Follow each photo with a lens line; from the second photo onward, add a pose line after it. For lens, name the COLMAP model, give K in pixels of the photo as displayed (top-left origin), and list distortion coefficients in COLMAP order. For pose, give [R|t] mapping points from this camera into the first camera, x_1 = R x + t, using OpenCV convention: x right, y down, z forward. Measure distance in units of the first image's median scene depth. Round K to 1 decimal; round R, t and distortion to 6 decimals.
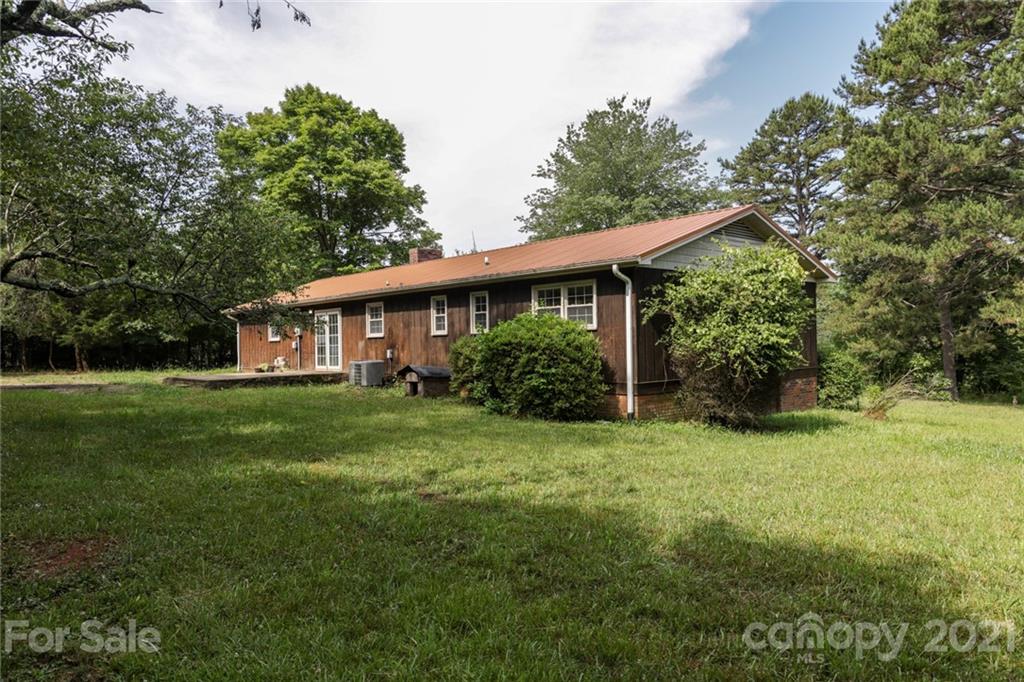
lens RADIAL K [[677.7, 0, 516.0], [0, 677.7, 332.2], [0, 0, 1]] dist [0.038535, 0.001594]
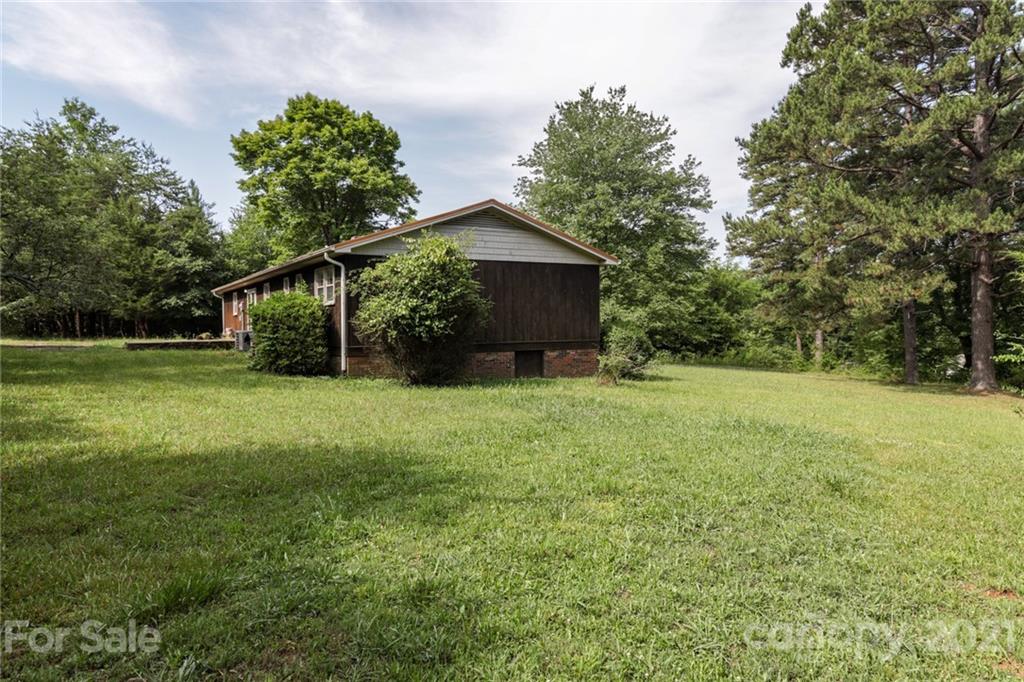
lens RADIAL K [[677.7, 0, 516.0], [0, 677.7, 332.2], [0, 0, 1]] dist [0.038535, 0.001594]
pose [[0.980897, 0.013488, -0.194057, 0.285382], [-0.007942, 0.999538, 0.029333, 0.003051], [0.194363, -0.027231, 0.980552, -0.073753]]
